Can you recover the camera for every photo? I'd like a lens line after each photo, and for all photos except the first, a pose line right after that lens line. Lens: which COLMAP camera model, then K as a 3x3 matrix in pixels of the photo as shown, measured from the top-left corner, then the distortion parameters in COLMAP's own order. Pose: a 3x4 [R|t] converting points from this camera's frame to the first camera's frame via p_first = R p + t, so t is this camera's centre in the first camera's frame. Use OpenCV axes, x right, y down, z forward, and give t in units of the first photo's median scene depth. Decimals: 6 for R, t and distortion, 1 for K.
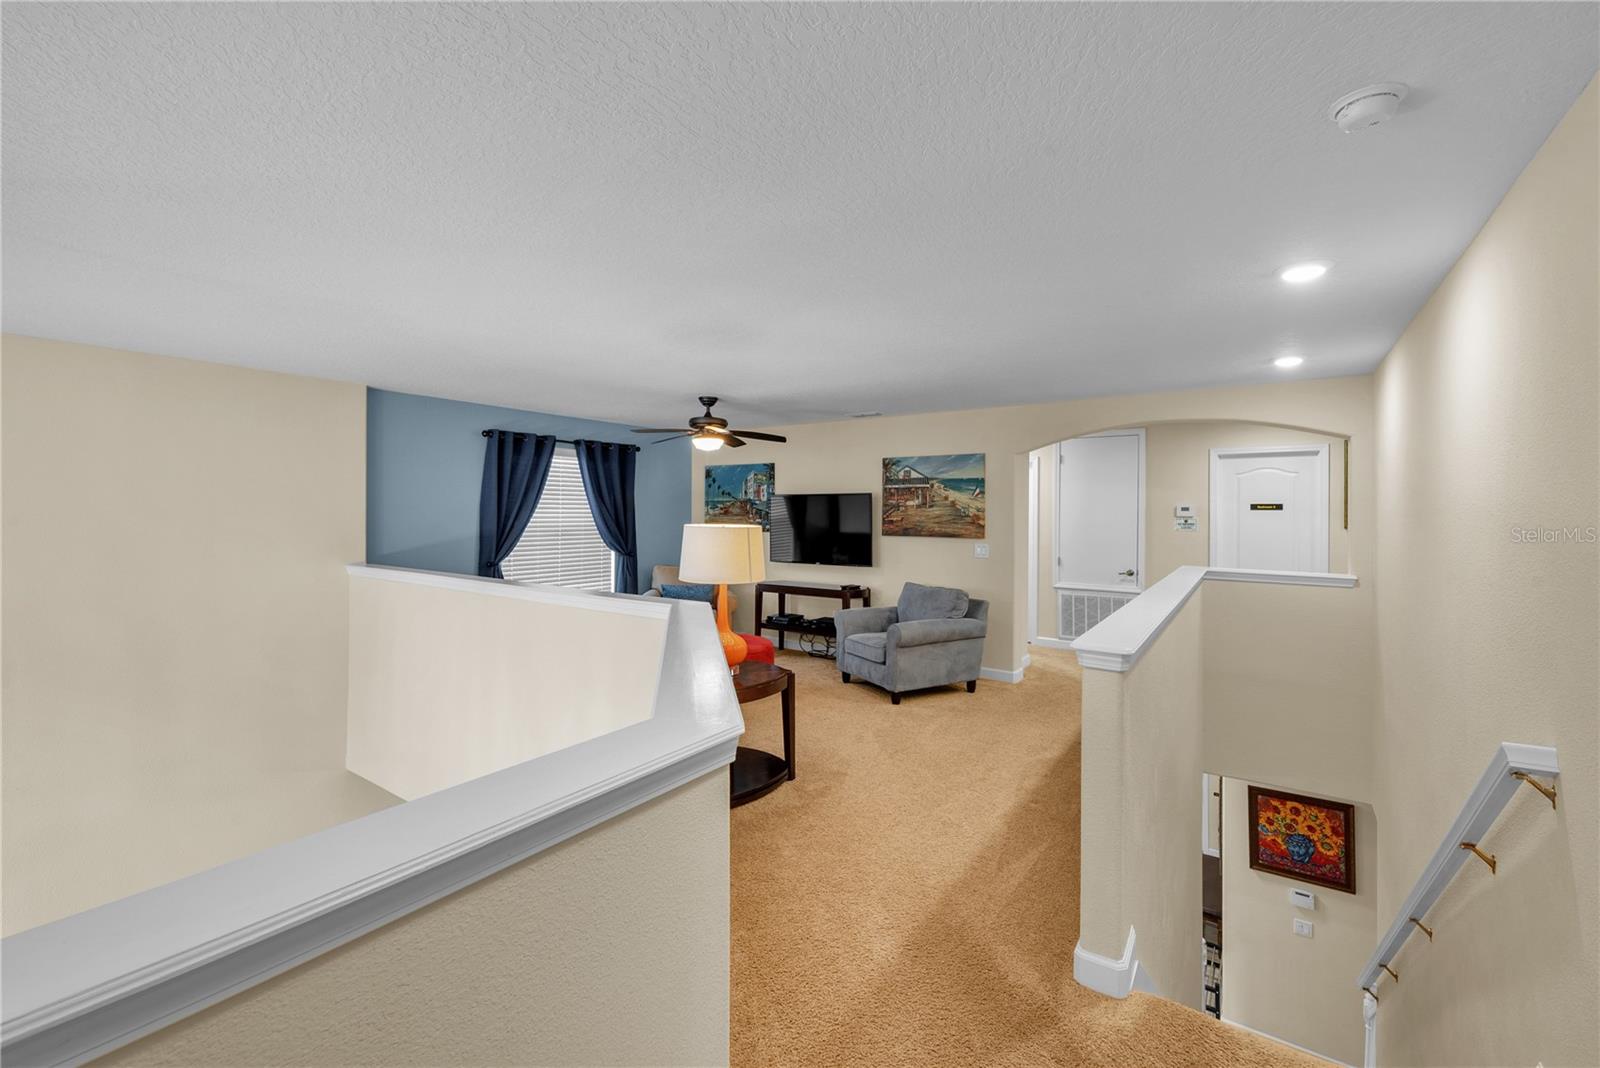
lens RADIAL K [[666.0, 0, 800.0], [0, 666.0, 534.0], [0, 0, 1]] dist [0.000237, -0.000709]
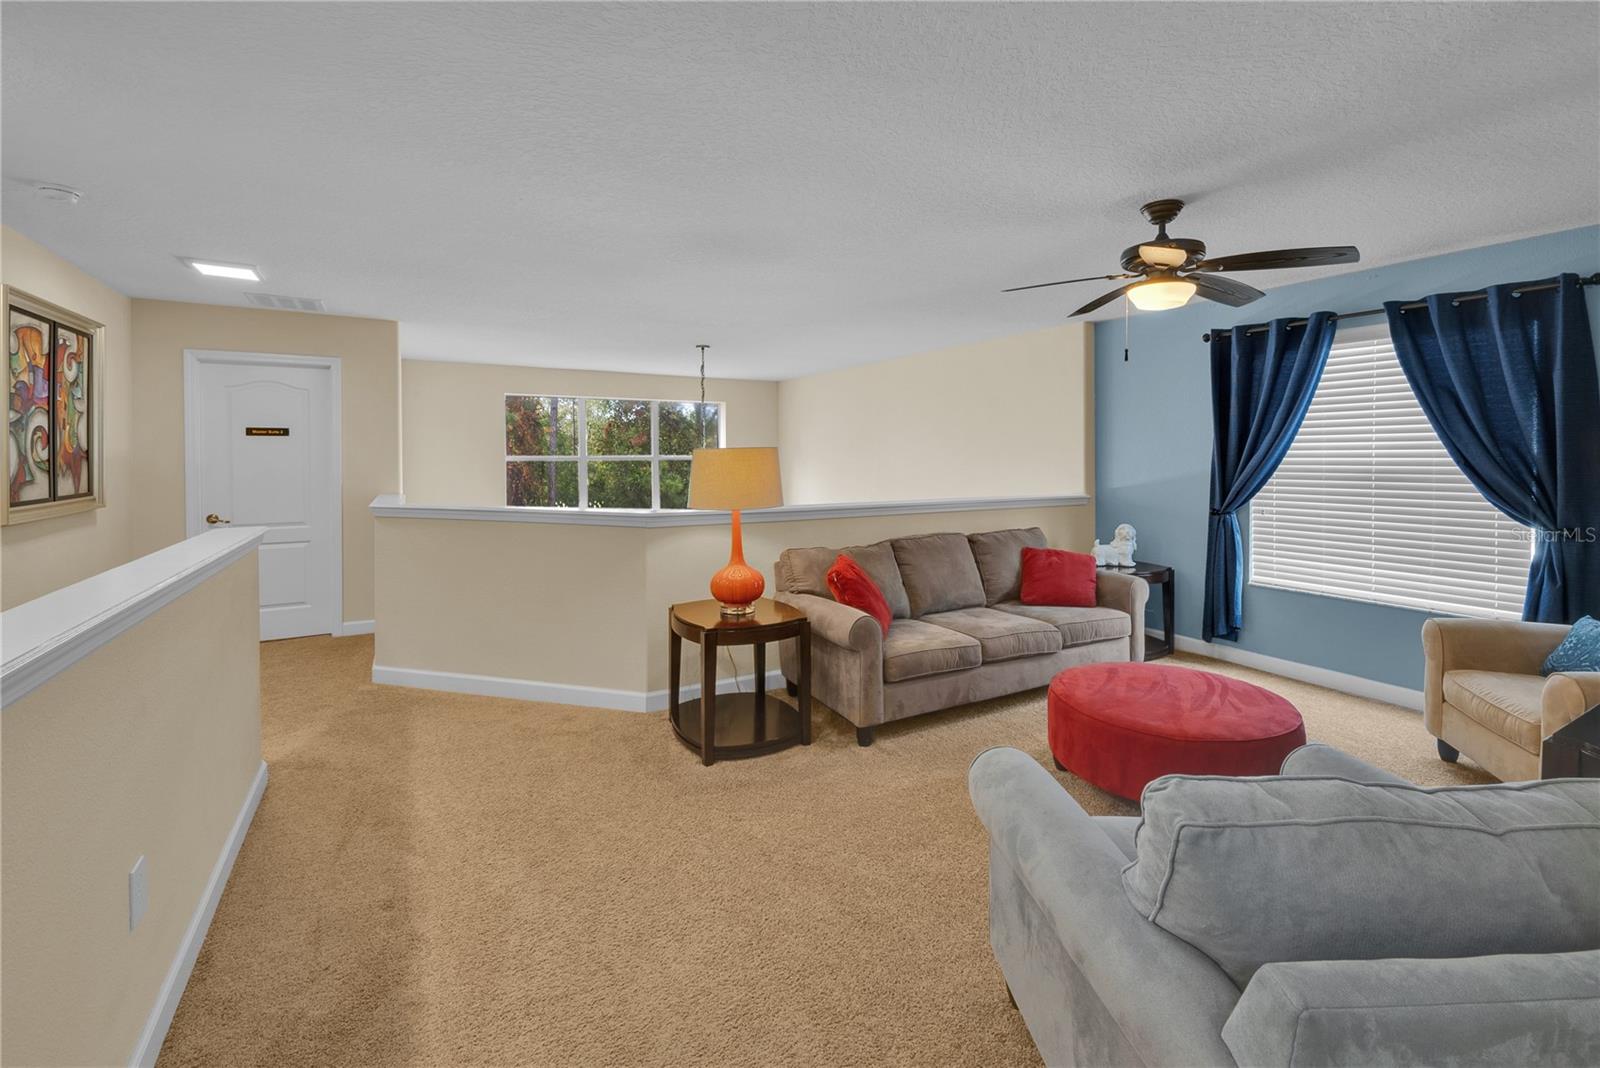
lens RADIAL K [[700.0, 0, 799.5], [0, 700.0, 492.0], [0, 0, 1]] dist [-0.000100, -0.000241]
pose [[-0.433737, 0.038658, -0.900210, 0.398311], [-0.029962, 0.997908, 0.057290, -0.008231], [0.900541, 0.051821, -0.431671, 0.844547]]
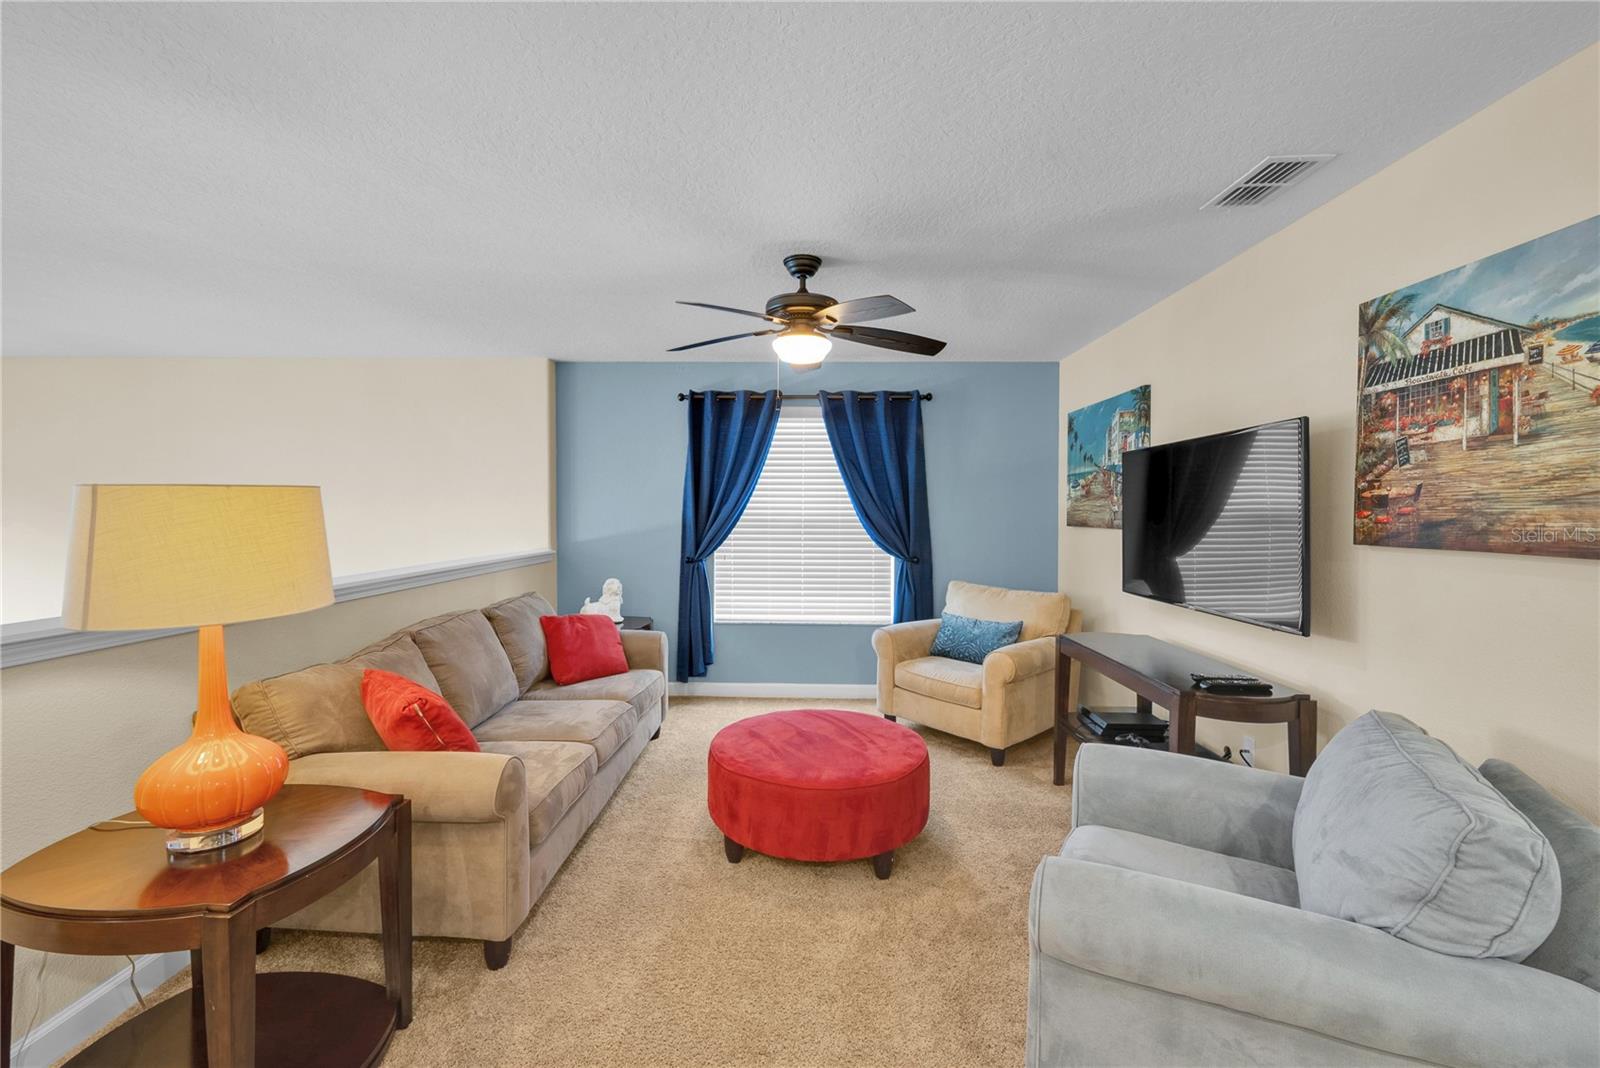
lens RADIAL K [[666.0, 0, 800.0], [0, 666.0, 534.0], [0, 0, 1]] dist [0.000237, -0.000709]
pose [[0.562107, 0.023351, -0.826735, 0.245033], [-0.025662, 0.999612, 0.010786, 0.000443], [0.826666, 0.015153, 0.562489, 0.607989]]
